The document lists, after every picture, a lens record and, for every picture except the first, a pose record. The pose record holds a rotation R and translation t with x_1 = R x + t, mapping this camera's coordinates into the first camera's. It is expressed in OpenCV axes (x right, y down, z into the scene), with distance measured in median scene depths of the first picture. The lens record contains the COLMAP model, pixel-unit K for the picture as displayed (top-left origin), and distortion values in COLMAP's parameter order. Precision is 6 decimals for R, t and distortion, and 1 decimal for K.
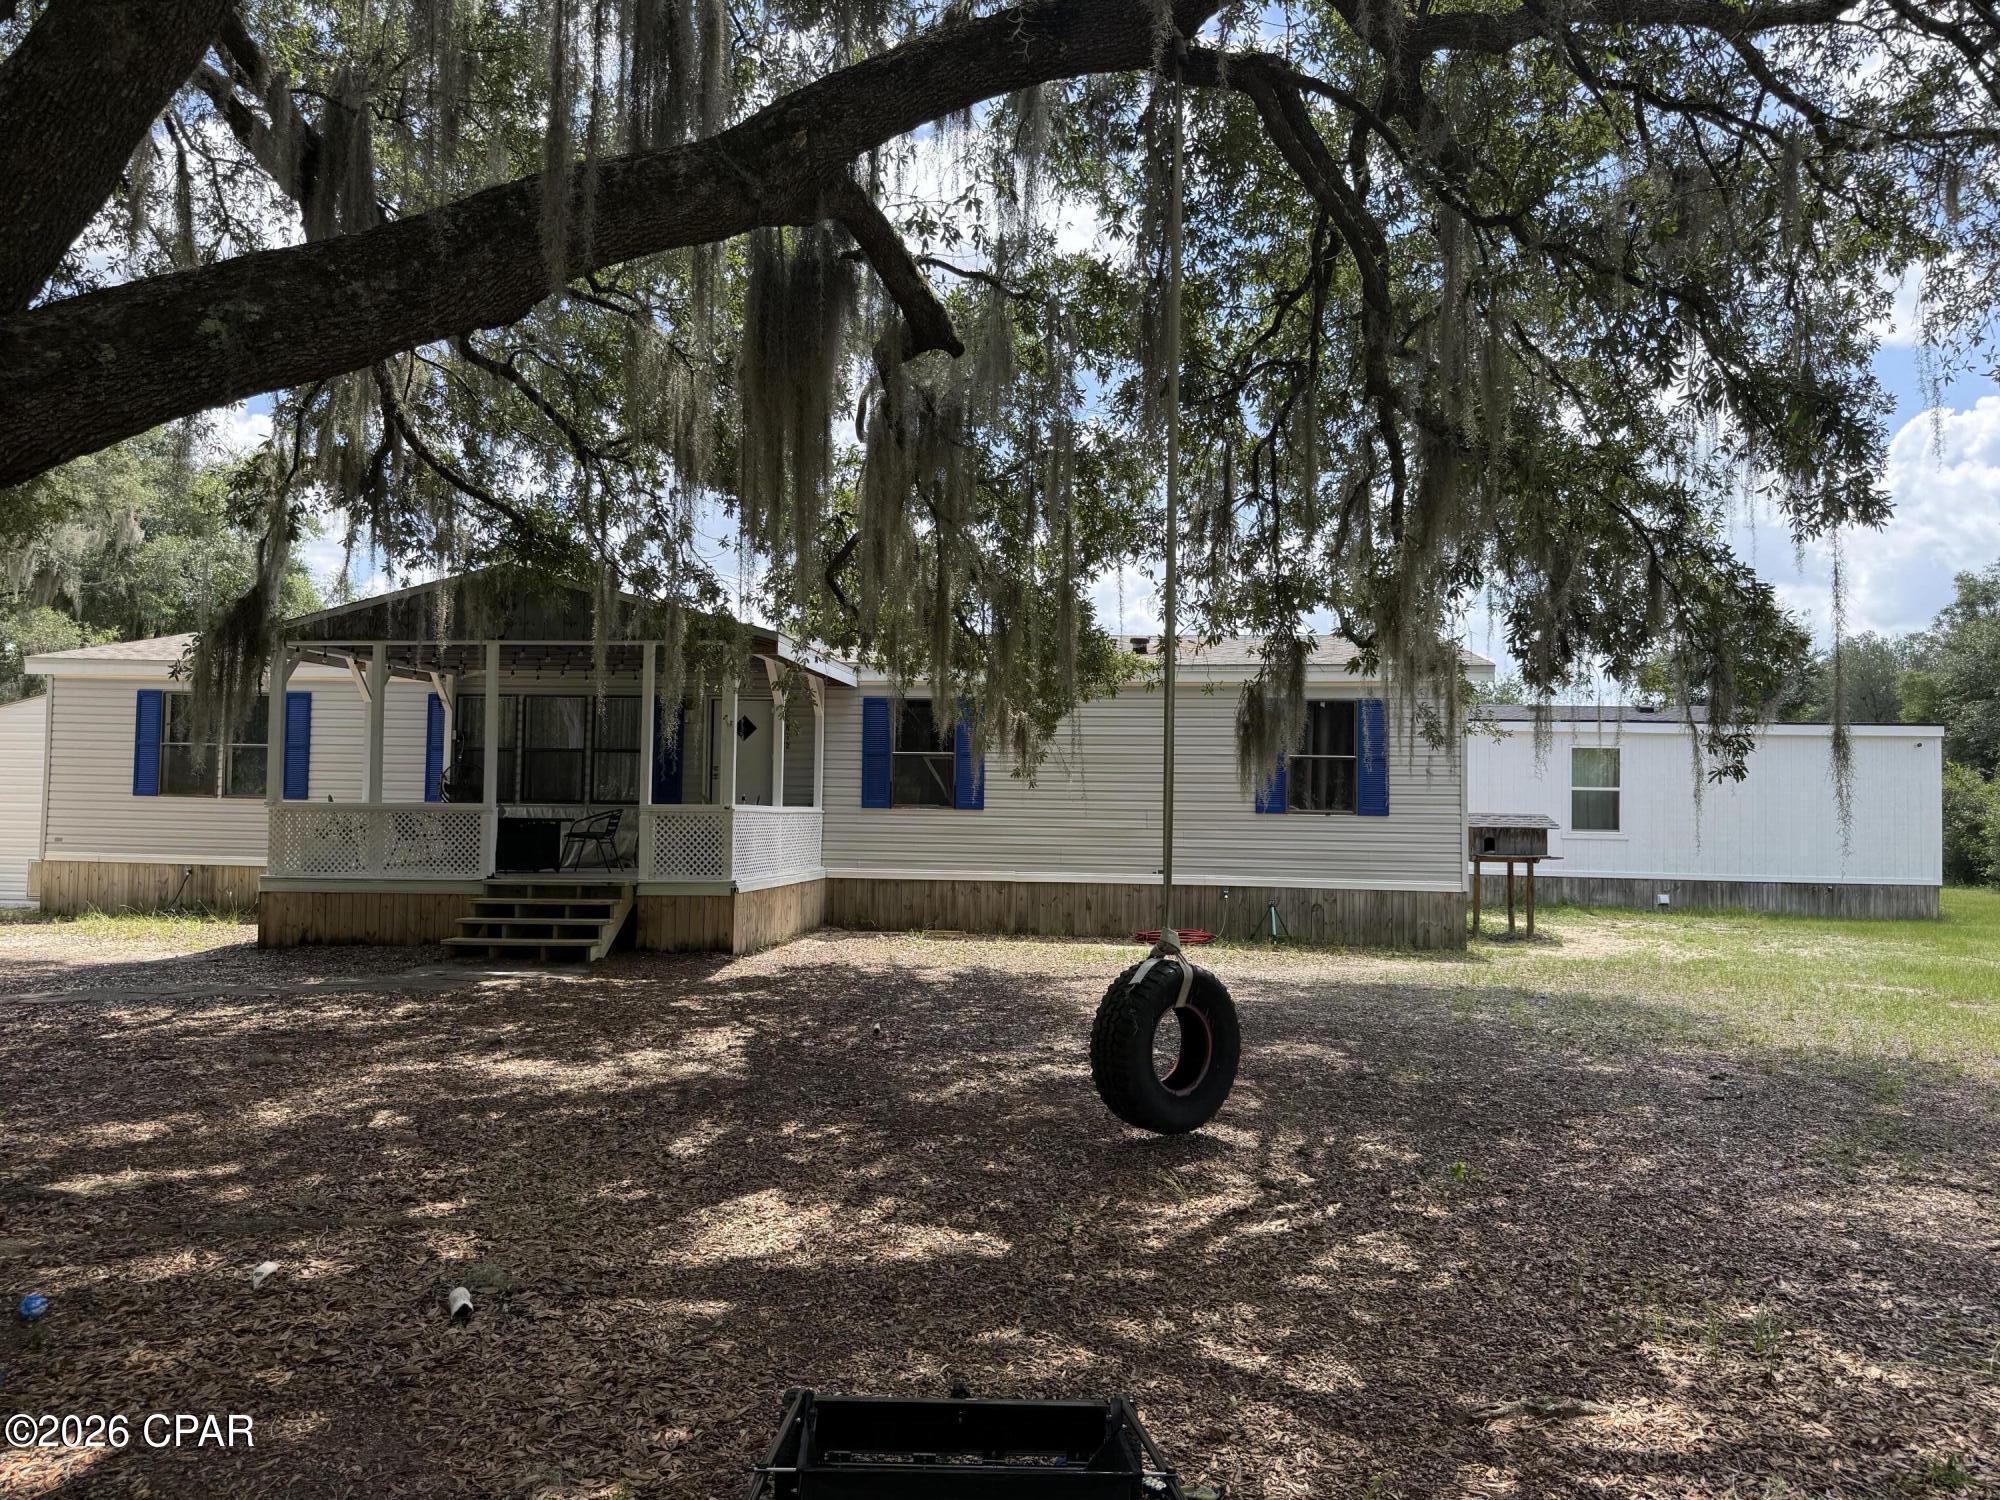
lens RADIAL K [[1403.0, 0, 1001.1], [0, 1403.0, 747.0], [0, 0, 1]] dist [0.047742, -0.007997]
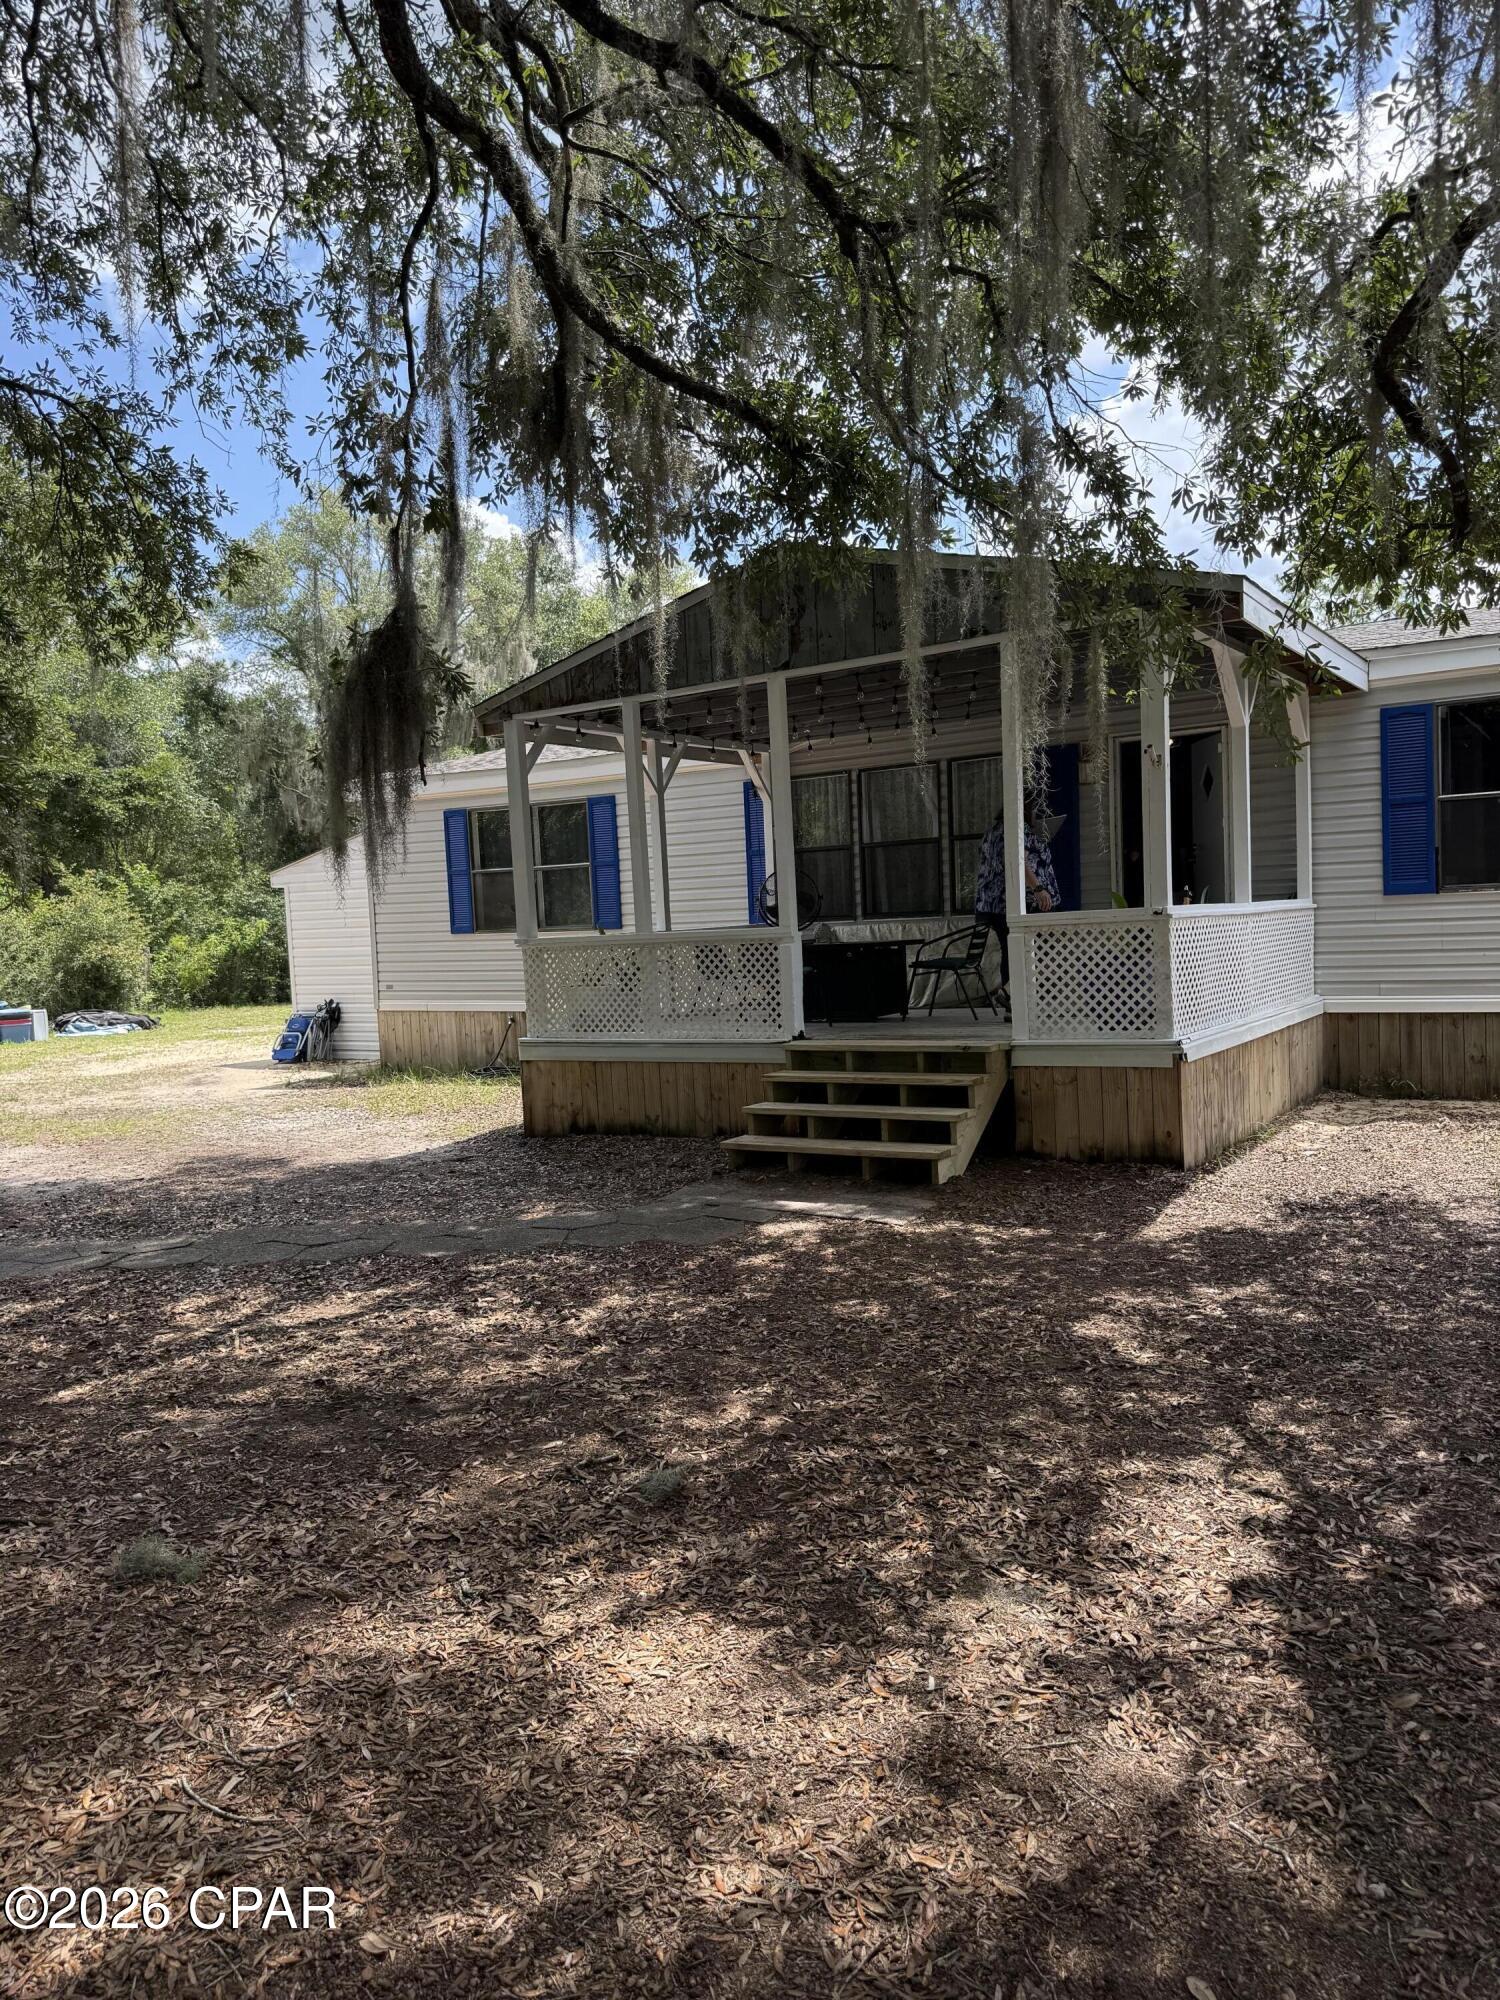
lens RADIAL K [[1403.0, 0, 752.3], [0, 1403.0, 1007.1], [0, 0, 1]] dist [0.047742, -0.007997]
pose [[0.895065, -0.027923, -0.445061, -0.088460], [0.078721, 0.992258, 0.096062, 0.013583], [0.438933, -0.121017, 0.890333, 0.411444]]
